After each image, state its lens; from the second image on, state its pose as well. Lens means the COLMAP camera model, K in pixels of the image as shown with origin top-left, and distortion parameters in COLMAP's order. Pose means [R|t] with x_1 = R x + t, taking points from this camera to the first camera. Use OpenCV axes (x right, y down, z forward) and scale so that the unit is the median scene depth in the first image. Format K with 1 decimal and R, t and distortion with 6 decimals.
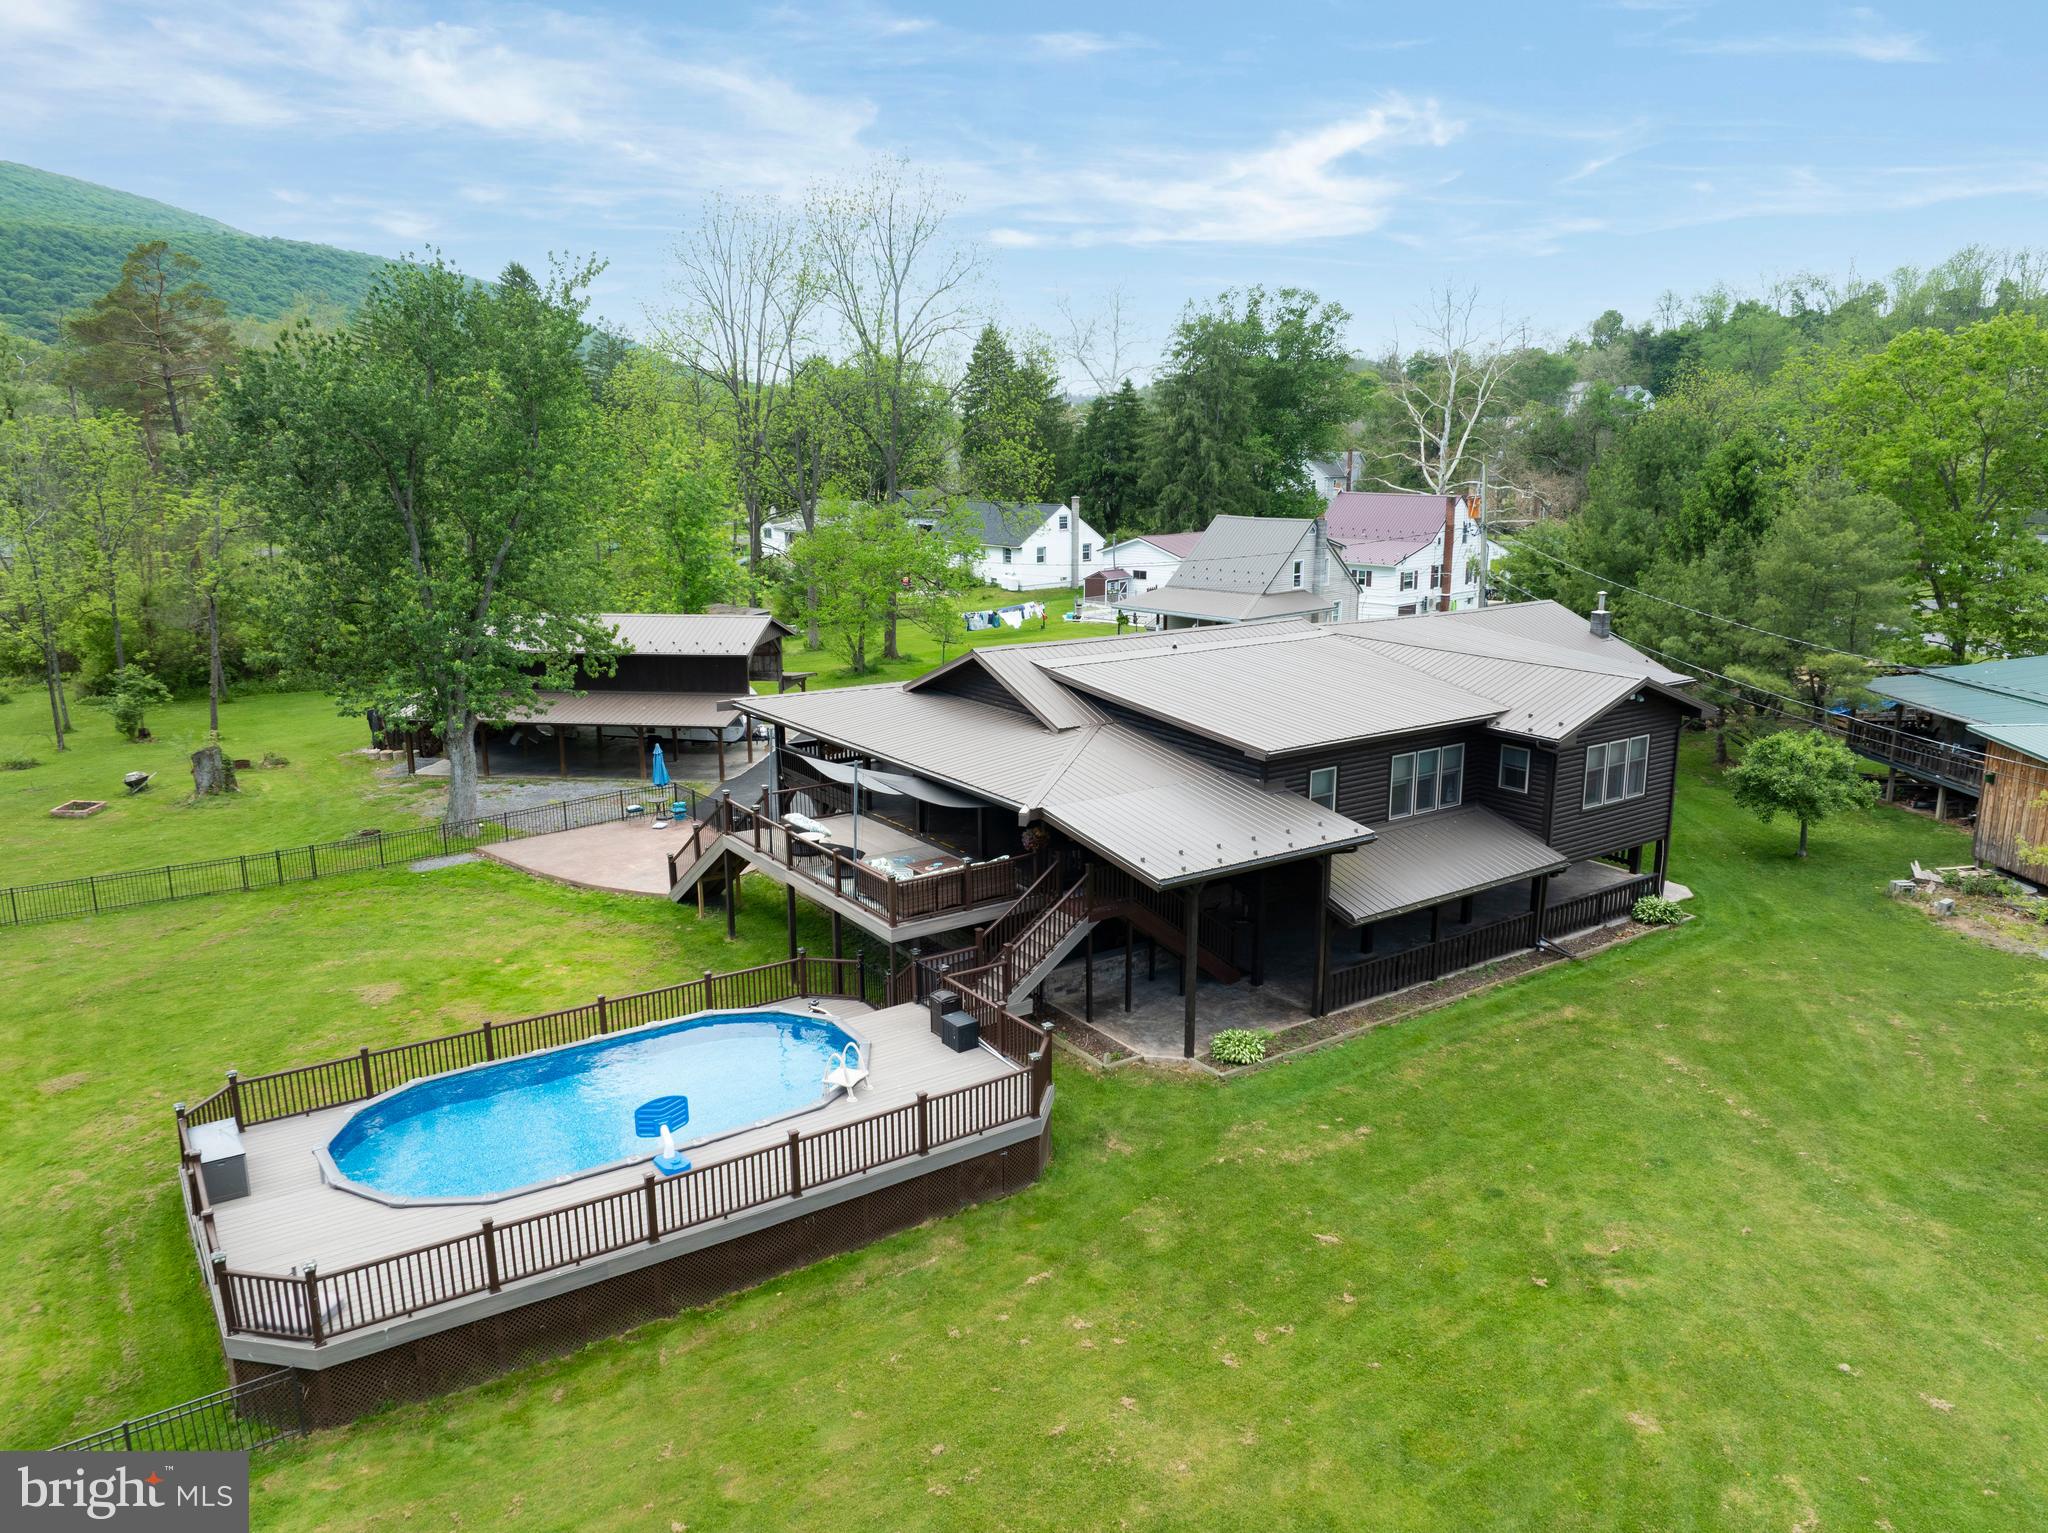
lens RADIAL K [[1439.5, 0, 1030.0], [0, 1439.5, 766.3], [0, 0, 1]] dist [-0.053851, 0.026939]
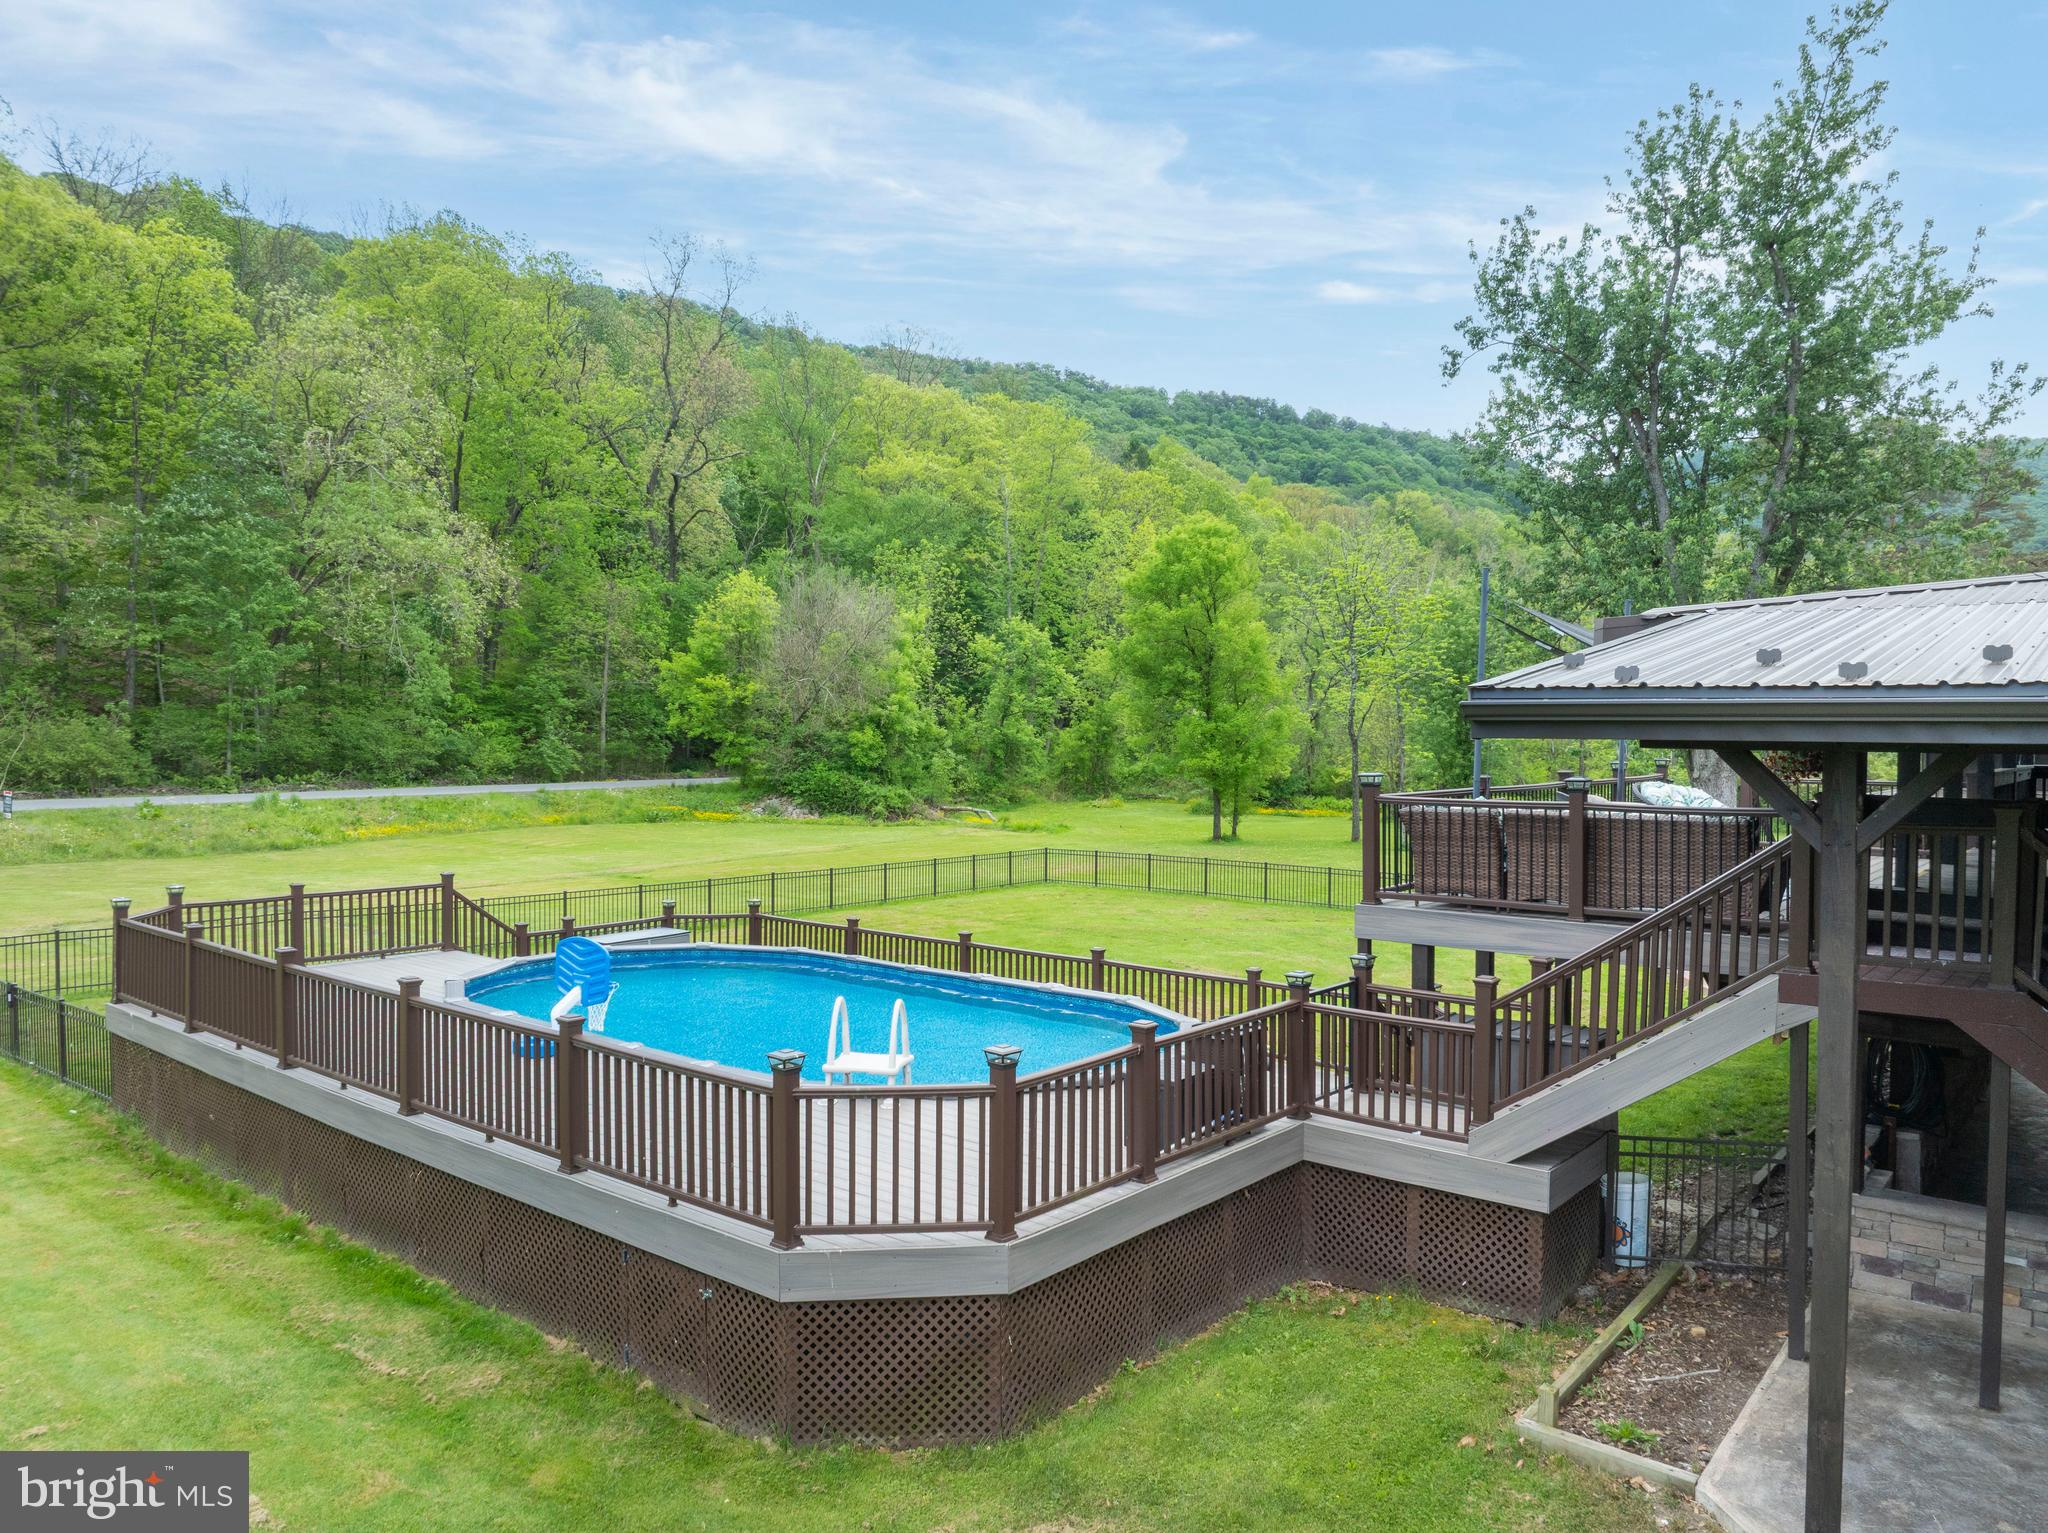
lens RADIAL K [[1439.5, 0, 1023.5], [0, 1439.5, 768.5], [0, 0, 1]] dist [-0.053851, 0.026939]
pose [[0.272419, 0.030504, -0.961695, 0.236115], [-0.213711, 0.976450, -0.029565, 0.087287], [0.938145, 0.213579, 0.272523, 0.642024]]
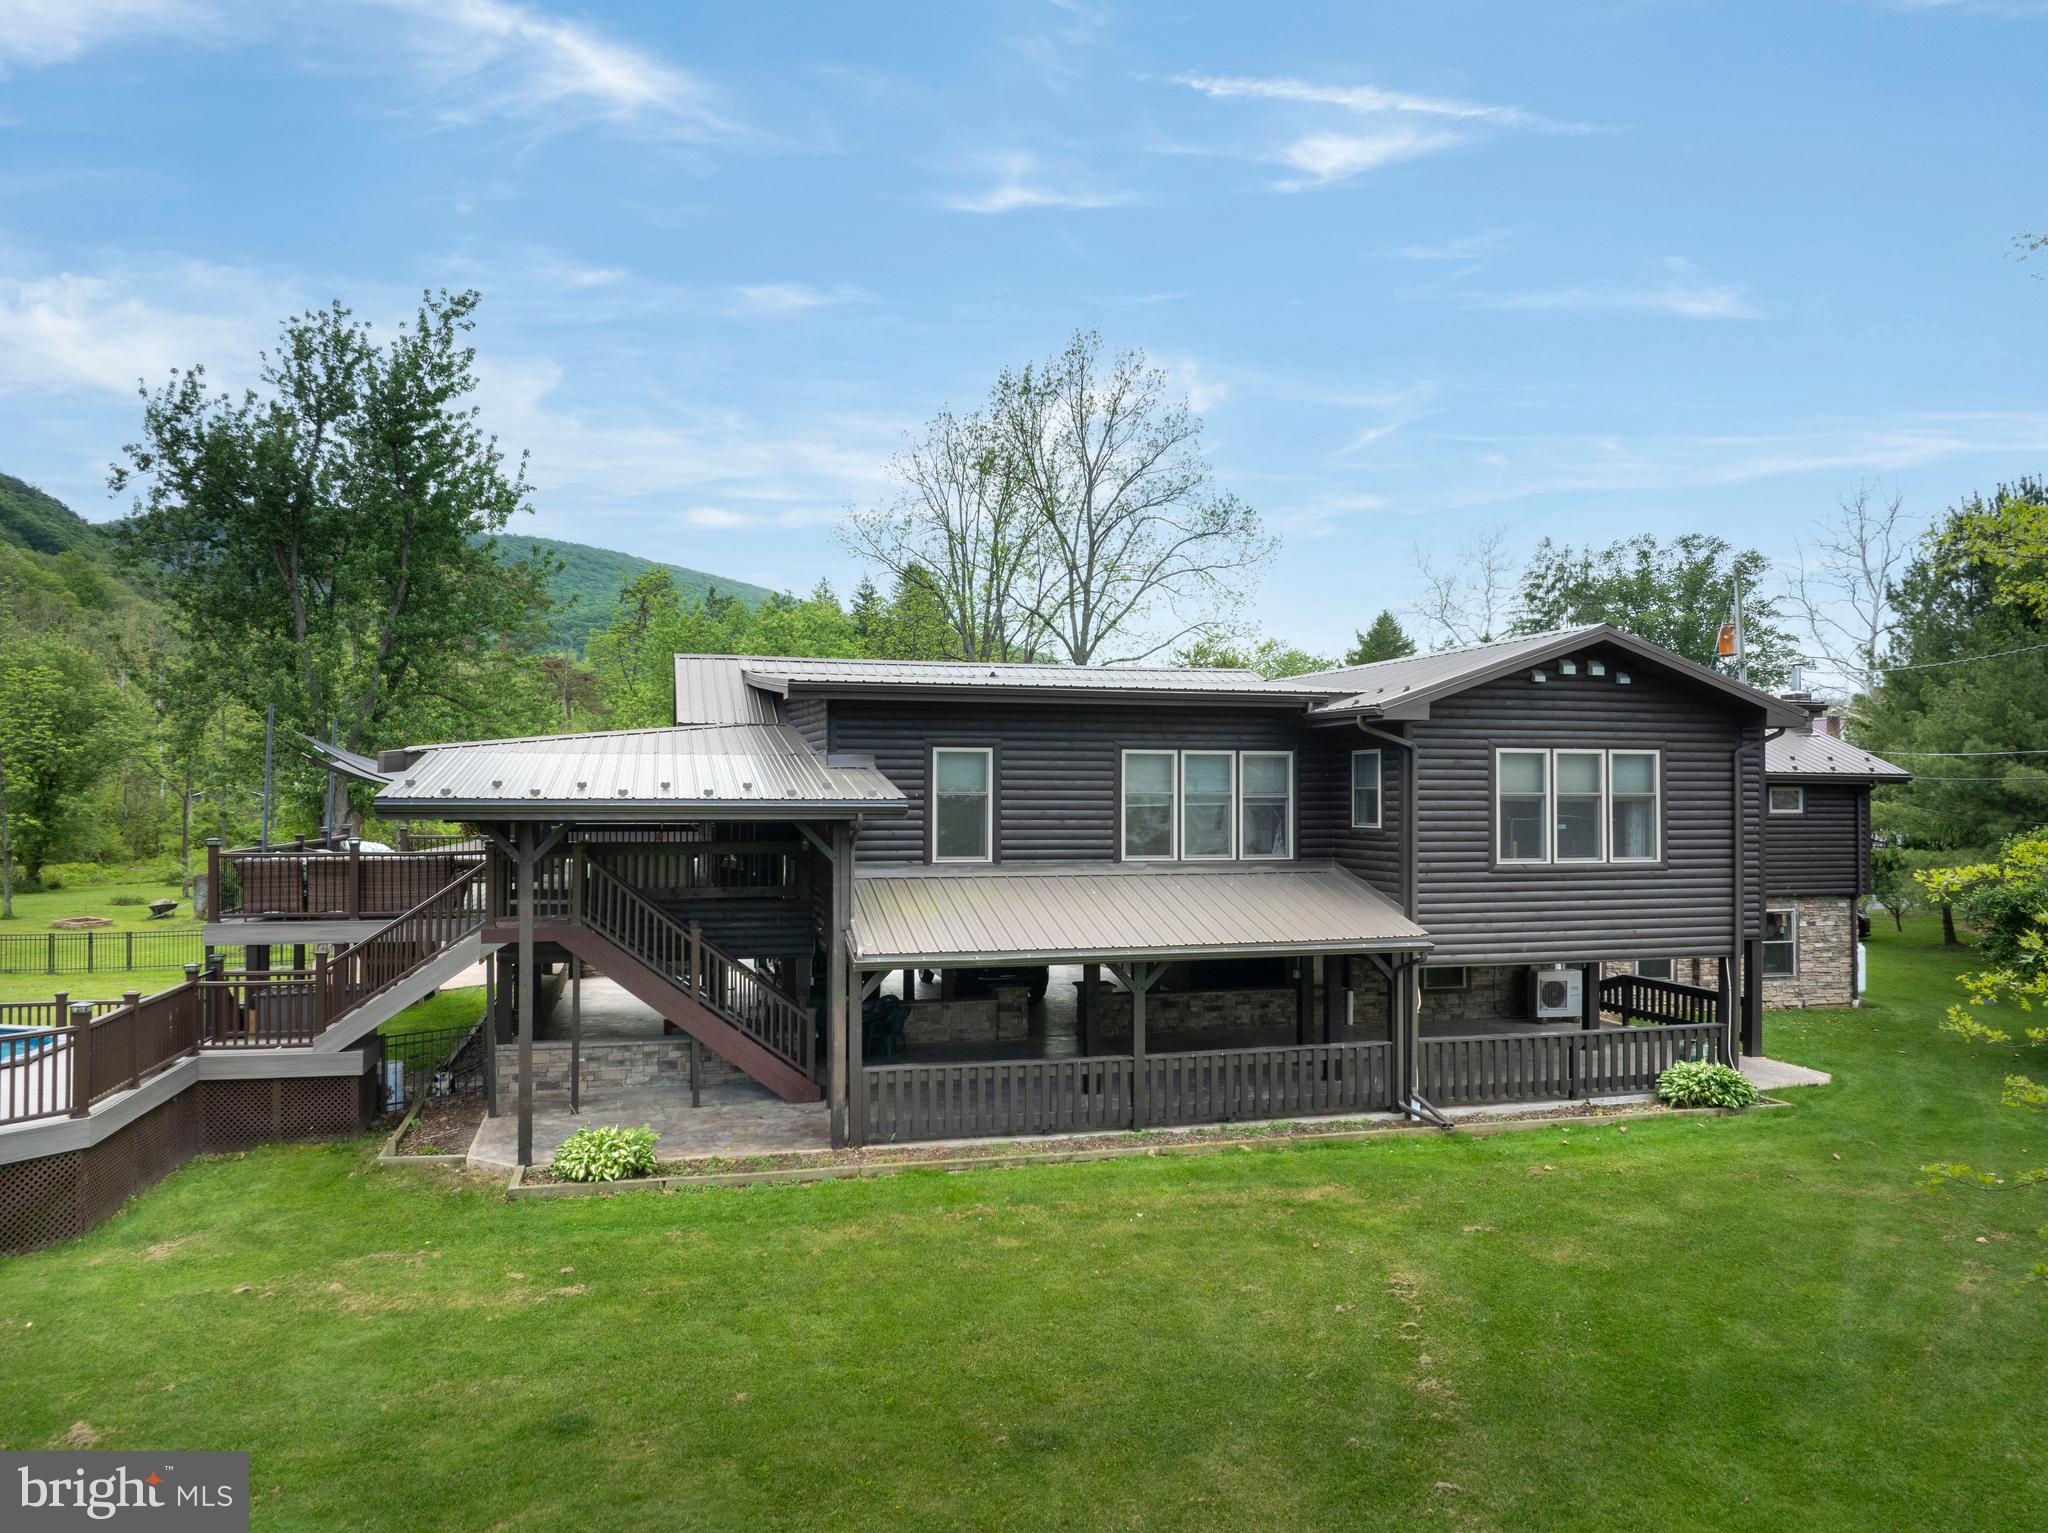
lens RADIAL K [[1439.5, 0, 1029.9], [0, 1439.5, 762.9], [0, 0, 1]] dist [-0.053851, 0.026939]
pose [[0.941660, -0.001456, -0.336562, 0.398053], [-0.079193, 0.970956, -0.225771, 0.129733], [0.327116, 0.239253, 0.914196, 0.415735]]
